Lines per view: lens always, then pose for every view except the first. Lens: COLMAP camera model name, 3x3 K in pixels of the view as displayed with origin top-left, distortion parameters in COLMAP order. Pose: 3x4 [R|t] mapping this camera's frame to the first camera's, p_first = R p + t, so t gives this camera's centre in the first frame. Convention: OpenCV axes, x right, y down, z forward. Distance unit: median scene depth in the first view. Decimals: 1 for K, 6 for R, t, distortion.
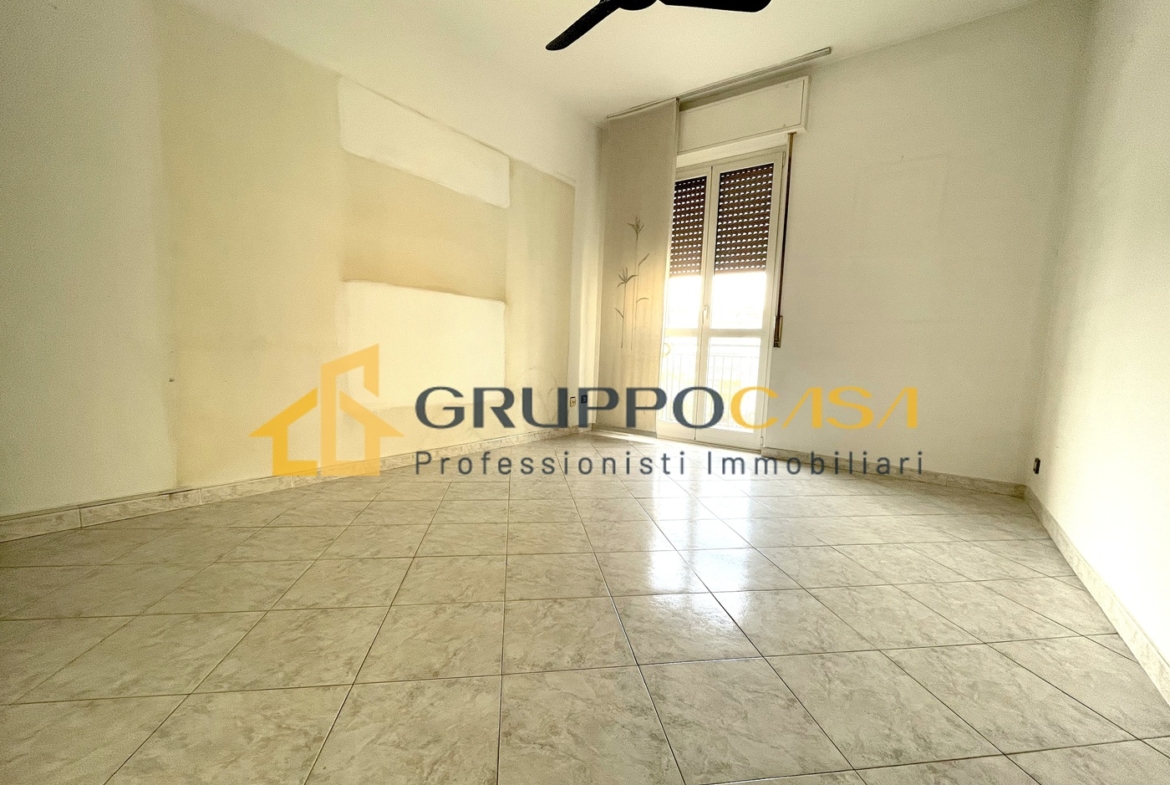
lens RADIAL K [[471.8, 0, 584.7], [0, 471.8, 408.1], [0, 0, 1]] dist [-0.001954, -0.000094]
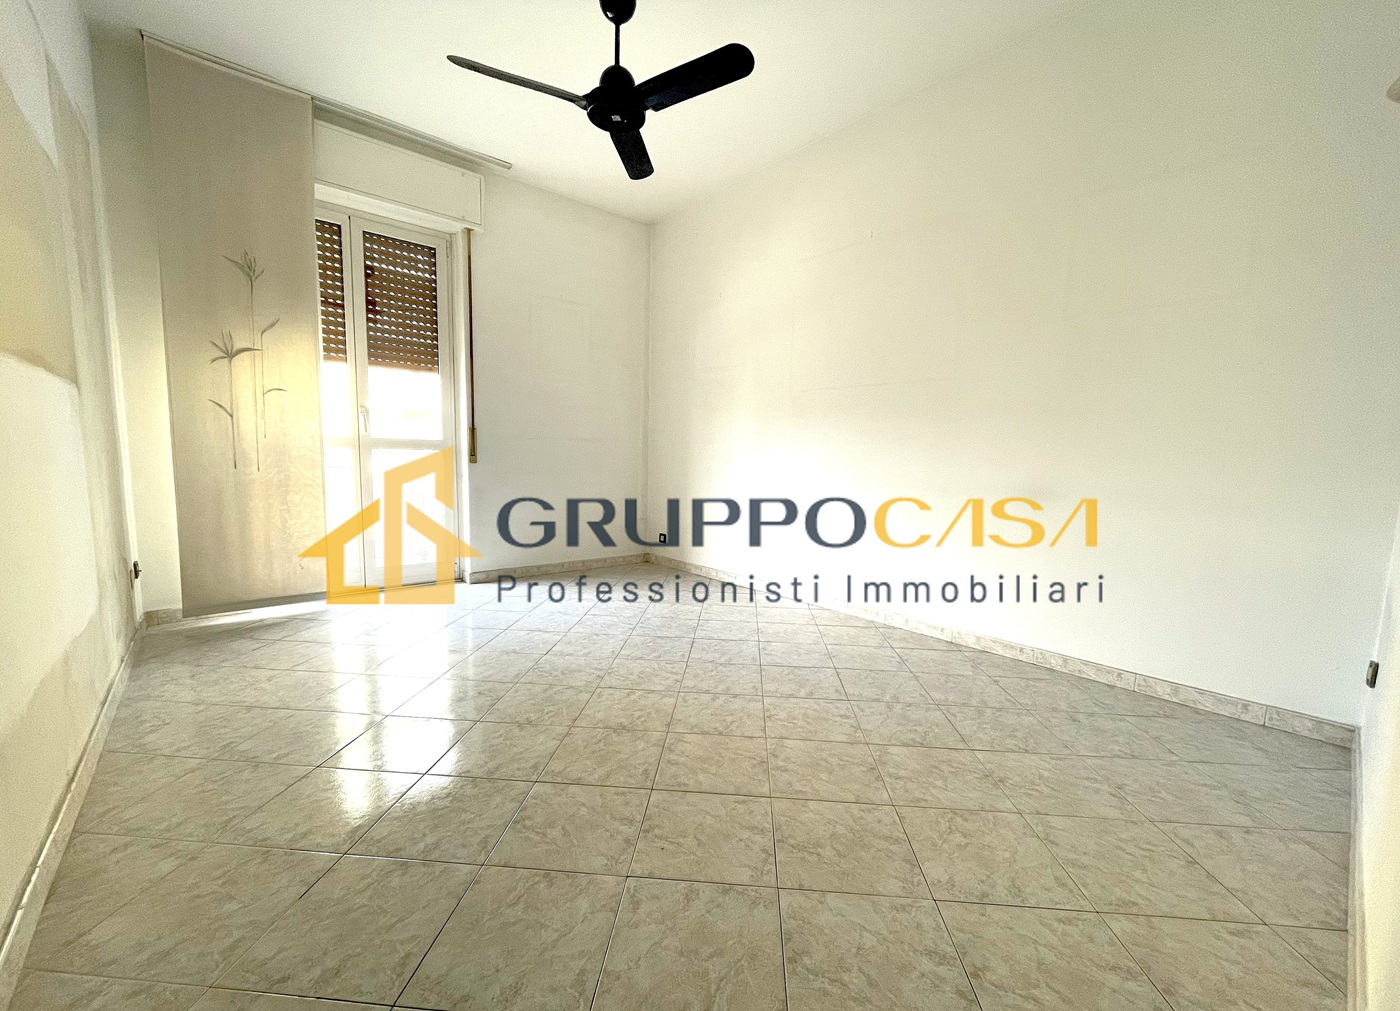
lens RADIAL K [[567.7, 0, 700.1], [0, 567.7, 520.4], [0, 0, 1]] dist [-0.000194, -0.000068]
pose [[0.220482, -0.142922, 0.964863, -0.557882], [0.101877, 0.987170, 0.122946, -0.105520], [-0.970056, 0.071190, 0.232214, 0.321812]]
